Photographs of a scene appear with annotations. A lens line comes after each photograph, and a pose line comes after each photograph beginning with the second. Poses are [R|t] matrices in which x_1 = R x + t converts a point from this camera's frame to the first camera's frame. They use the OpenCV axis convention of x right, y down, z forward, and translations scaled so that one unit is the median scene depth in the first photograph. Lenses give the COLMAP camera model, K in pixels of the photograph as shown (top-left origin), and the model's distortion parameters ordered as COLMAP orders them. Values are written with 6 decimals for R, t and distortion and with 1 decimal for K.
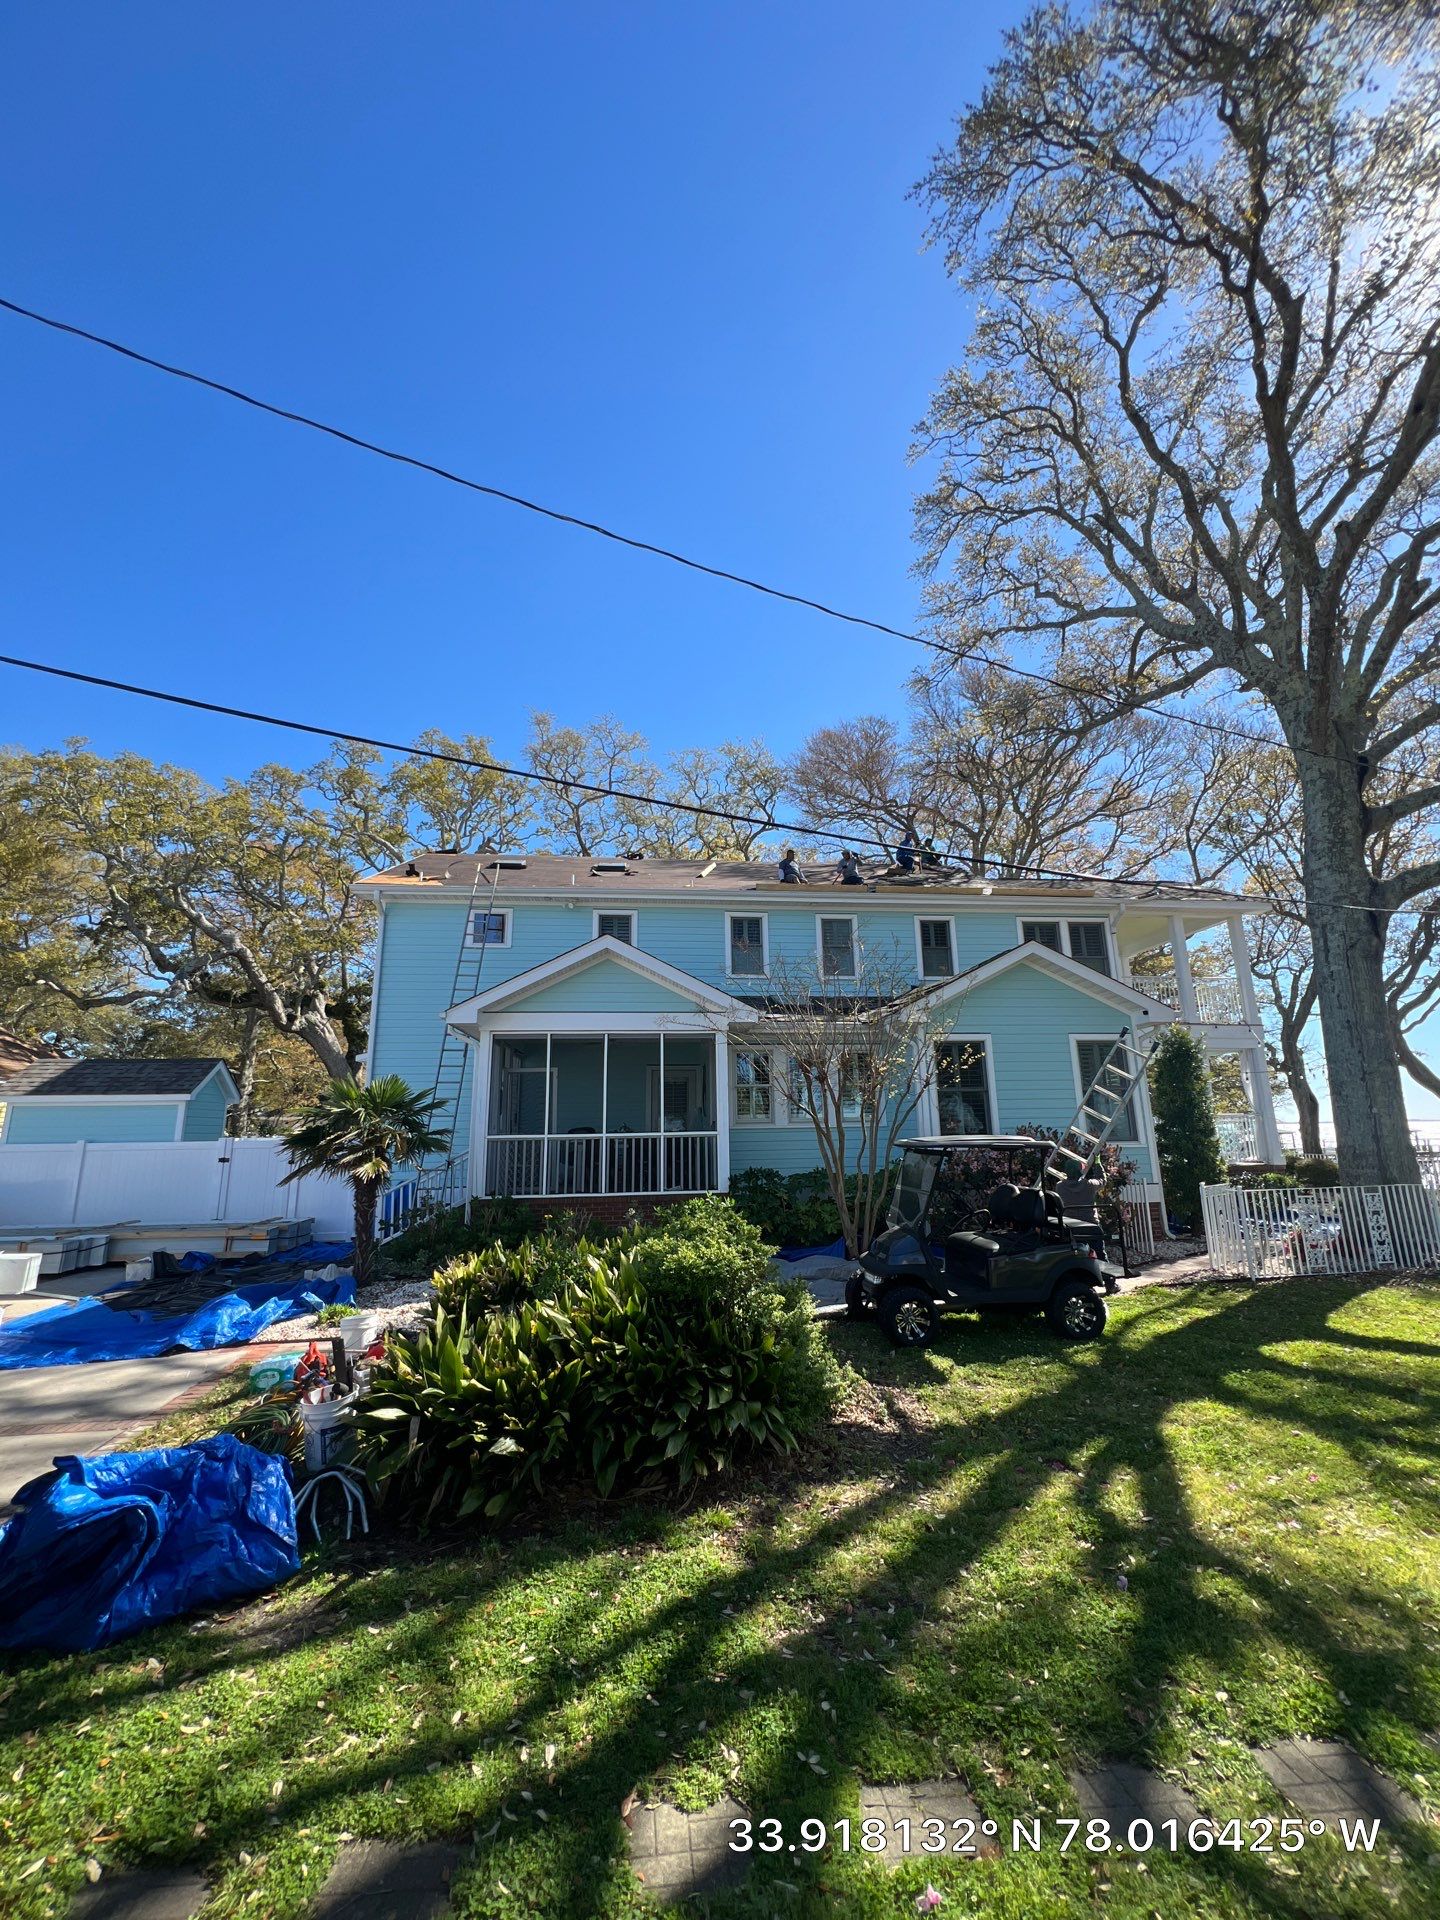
lens RADIAL K [[767.1, 0, 720.0], [0, 767.1, 960.0], [0, 0, 1]] dist [-0.002782, 0.000229]
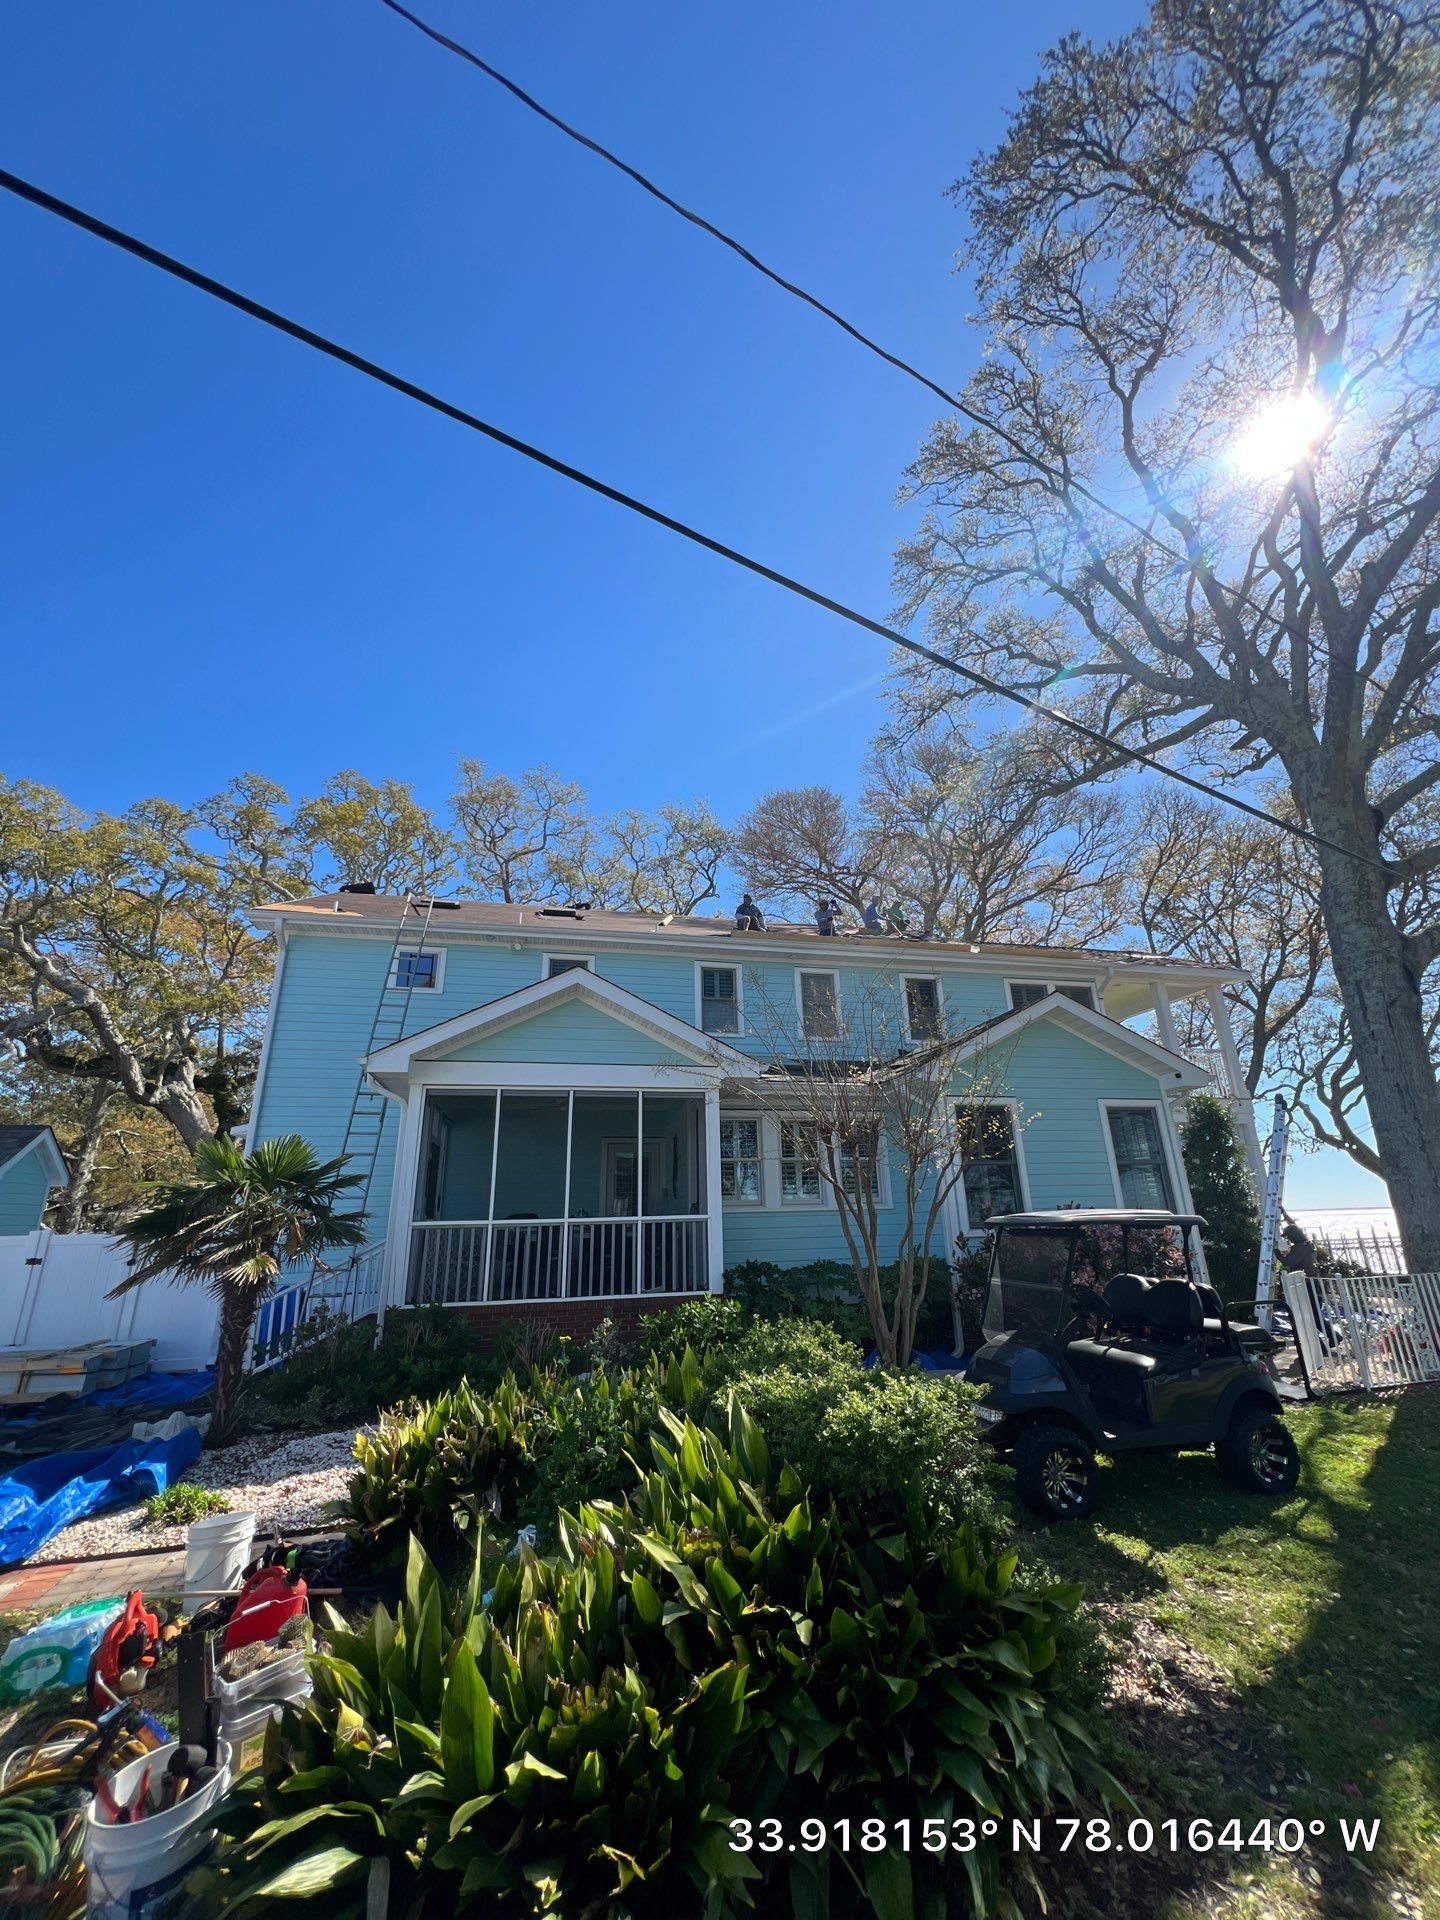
lens RADIAL K [[767.1, 0, 720.0], [0, 767.1, 960.0], [0, 0, 1]] dist [-0.002782, 0.000229]
pose [[0.992414, 0.031883, 0.118735, -0.091101], [-0.018000, 0.993061, -0.116215, 0.049297], [-0.121616, 0.113196, 0.986101, 0.167161]]
